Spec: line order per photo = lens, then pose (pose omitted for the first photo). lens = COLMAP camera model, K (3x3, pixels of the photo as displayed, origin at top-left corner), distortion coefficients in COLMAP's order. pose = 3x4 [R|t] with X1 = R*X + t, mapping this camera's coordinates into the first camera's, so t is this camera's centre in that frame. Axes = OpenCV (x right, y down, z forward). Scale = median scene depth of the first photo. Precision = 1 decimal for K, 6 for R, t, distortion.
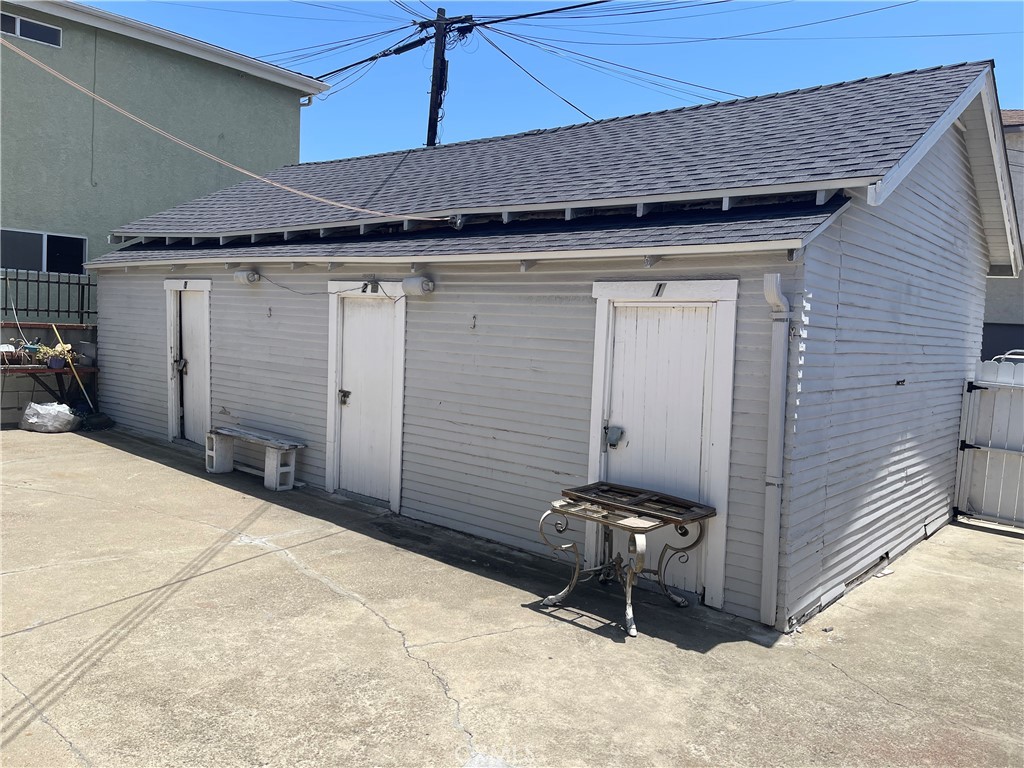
lens RADIAL K [[774.8, 0, 506.0], [0, 774.8, 385.5], [0, 0, 1]] dist [0.066702, -0.083041]
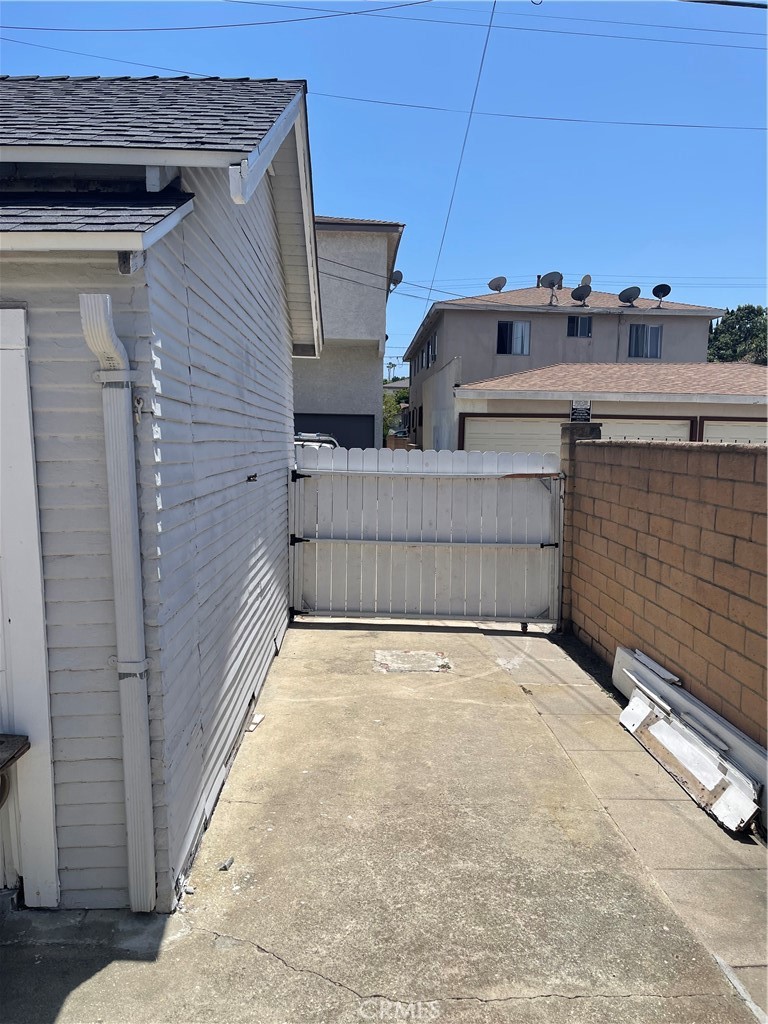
lens RADIAL K [[762.1, 0, 380.6], [0, 762.1, 511.5], [0, 0, 1]] dist [0.089250, -0.116873]
pose [[0.736928, -0.107128, 0.667428, 0.103149], [0.082521, 0.994234, 0.068470, -0.014543], [-0.670915, 0.004619, 0.741519, 0.420735]]
